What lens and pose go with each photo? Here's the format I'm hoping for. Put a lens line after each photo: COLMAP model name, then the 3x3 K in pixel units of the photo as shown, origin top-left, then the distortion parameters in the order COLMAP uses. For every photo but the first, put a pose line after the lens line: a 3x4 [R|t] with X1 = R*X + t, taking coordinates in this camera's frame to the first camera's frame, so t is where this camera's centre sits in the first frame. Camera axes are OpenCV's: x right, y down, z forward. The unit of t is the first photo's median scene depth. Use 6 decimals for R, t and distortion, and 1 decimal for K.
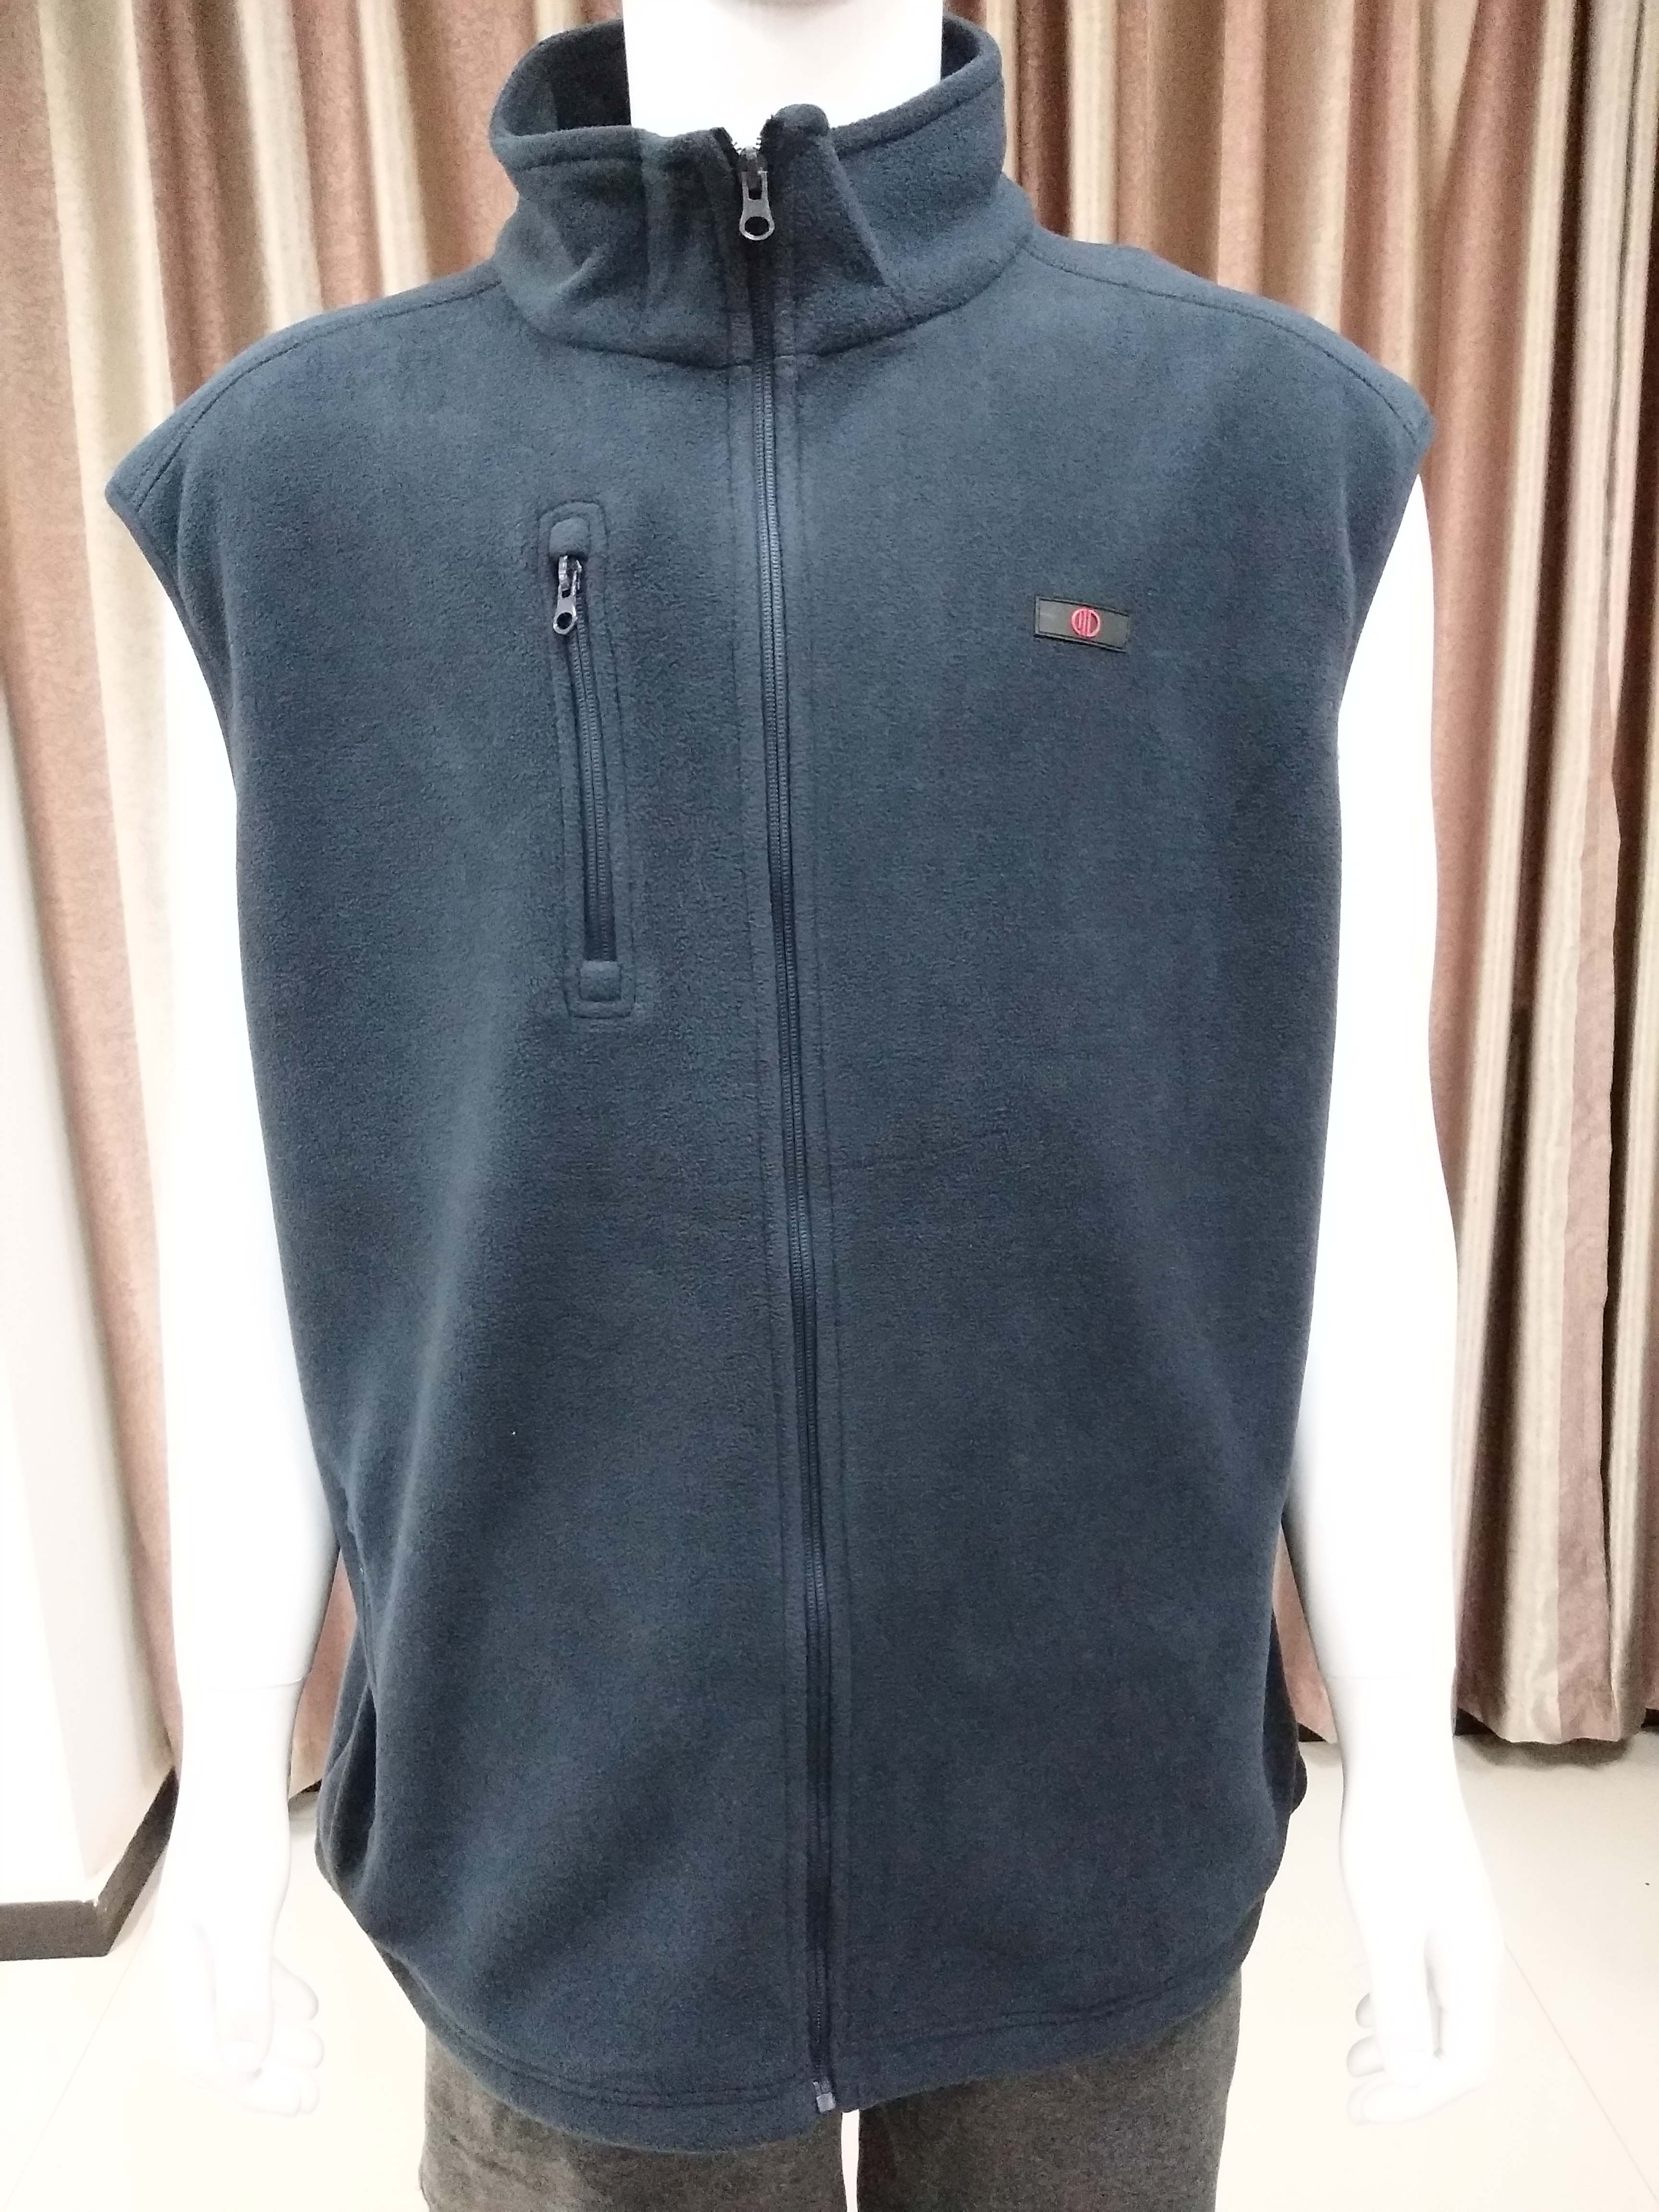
lens RADIAL K [[1714.8, 0, 828.1], [0, 1714.8, 1109.7], [0, 0, 1]] dist [0.063817, -0.118127]
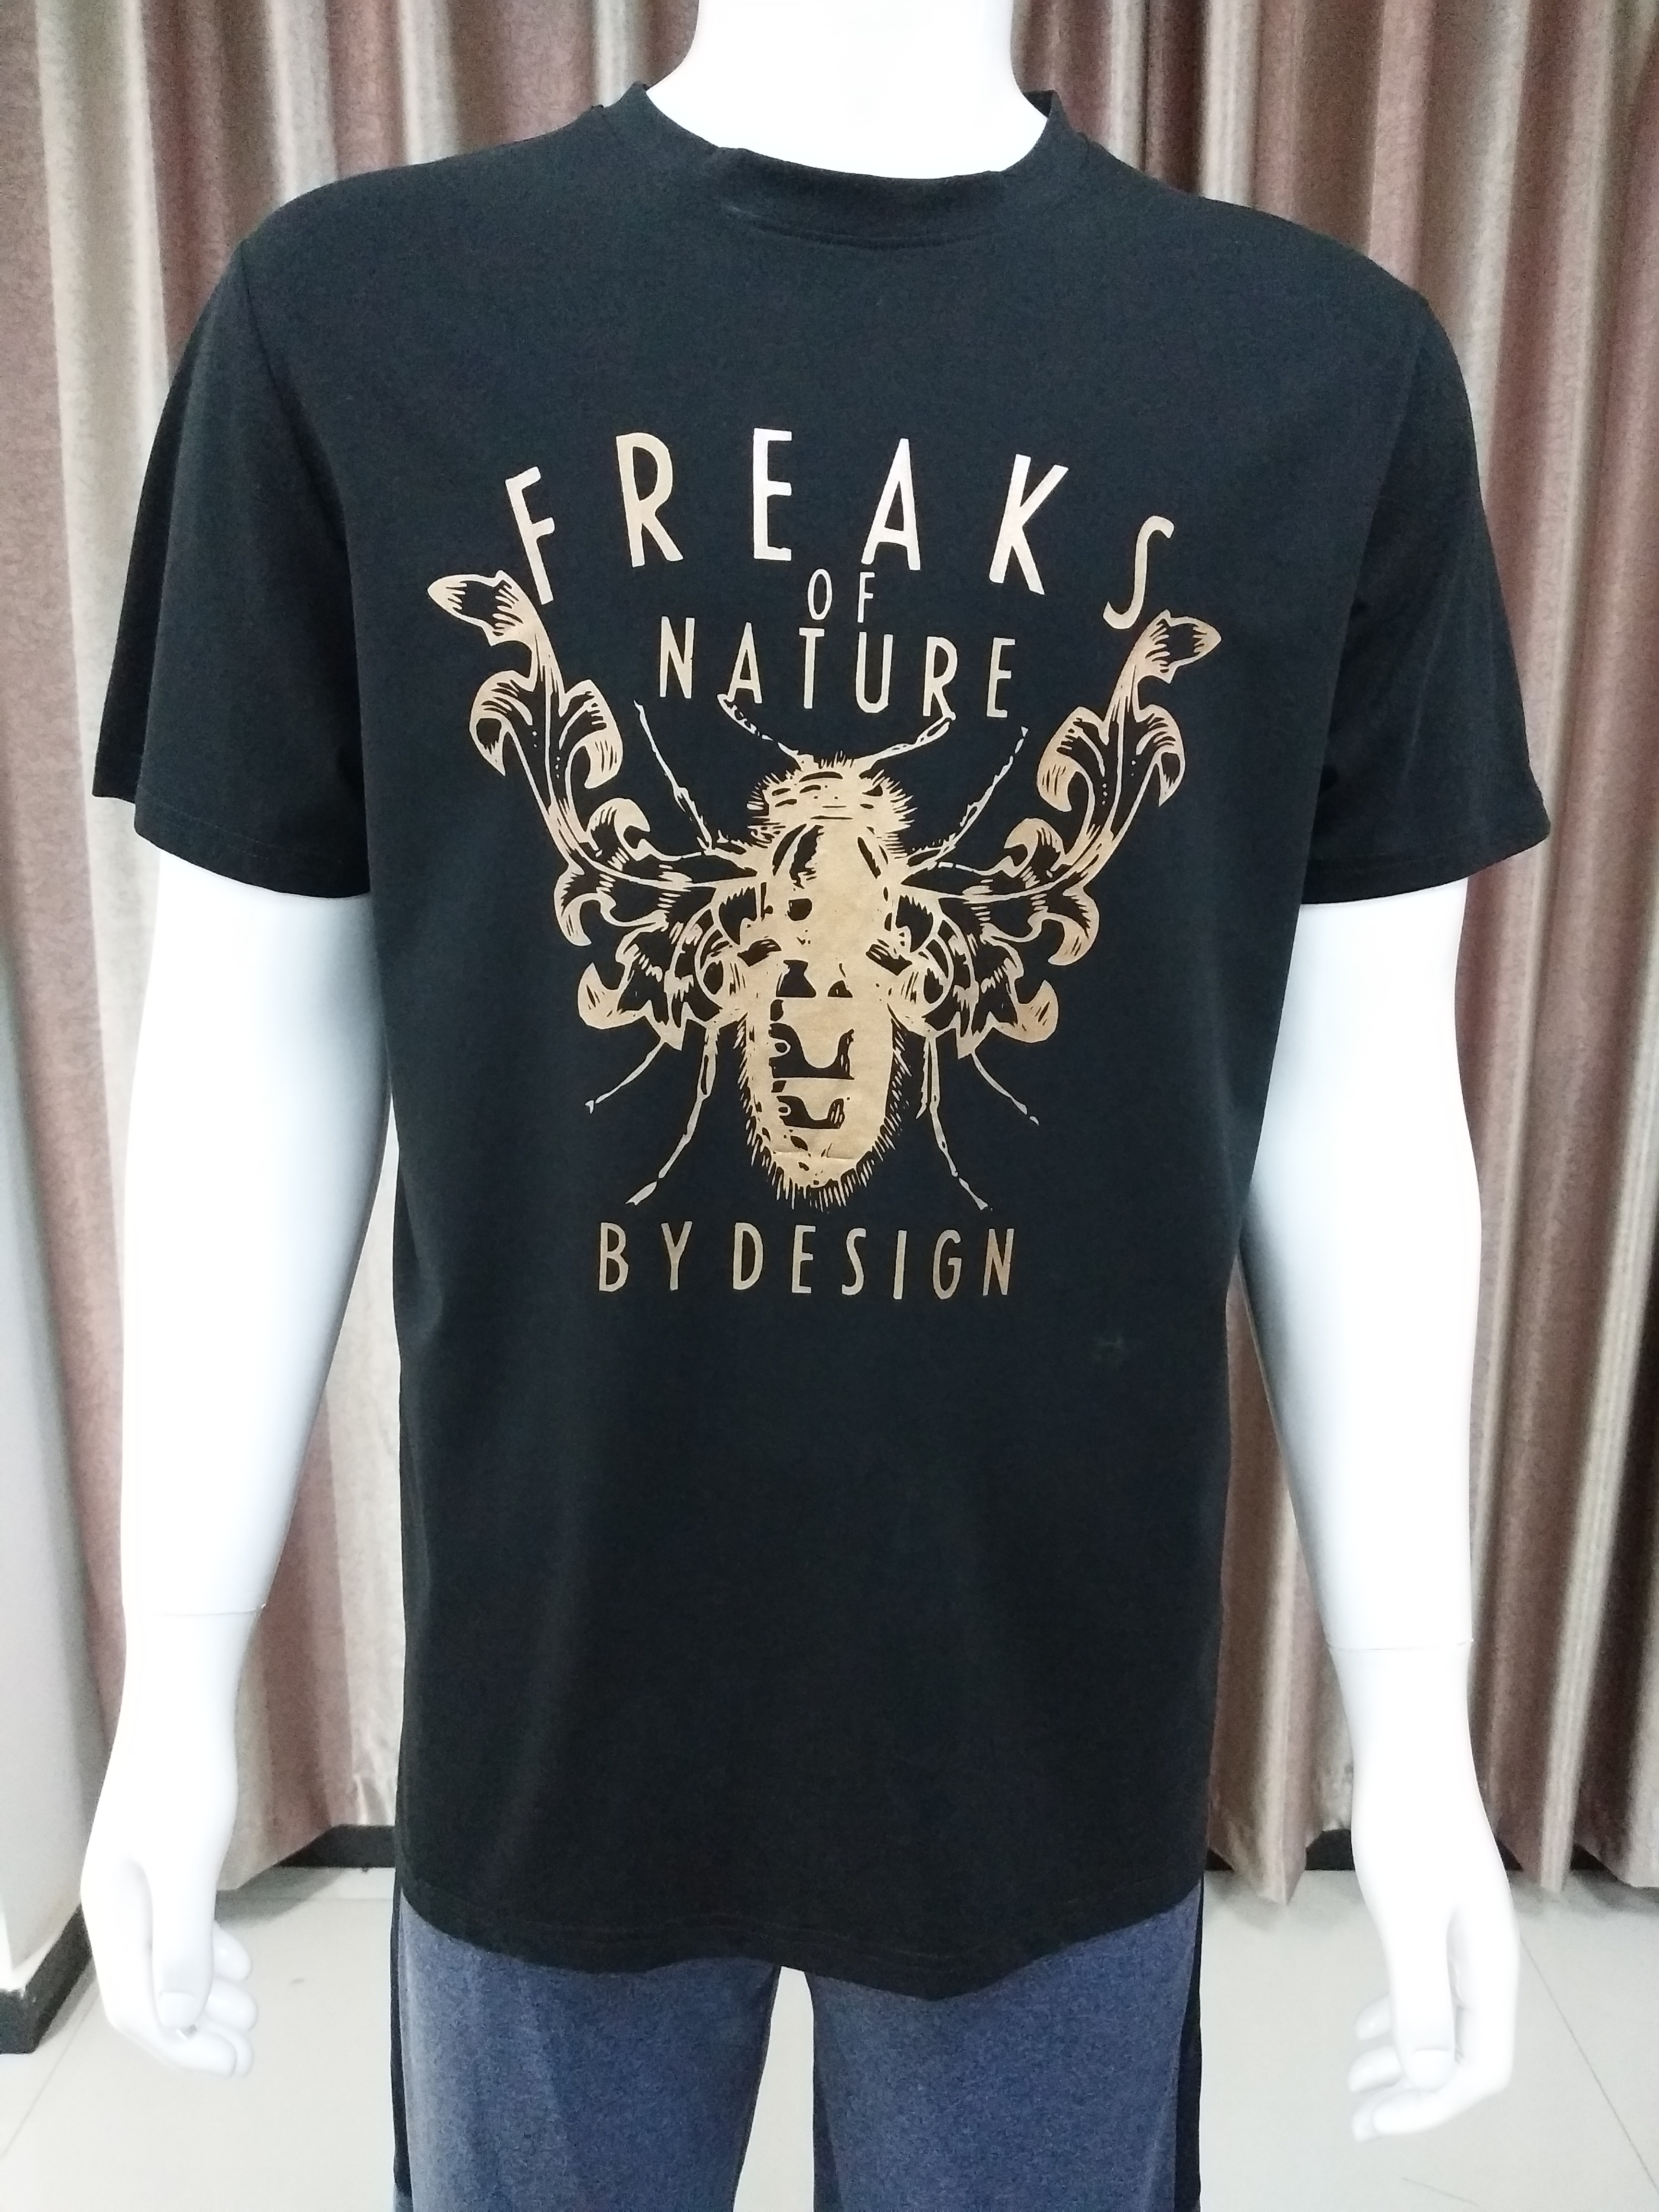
lens RADIAL K [[1714.8, 0, 831.3], [0, 1714.8, 1124.4], [0, 0, 1]] dist [0.063817, -0.118127]
pose [[0.998538, 0.039666, -0.036709, 0.007288], [-0.039706, 0.999211, -0.000360, -0.004475], [0.036666, 0.001817, 0.999326, 0.134742]]
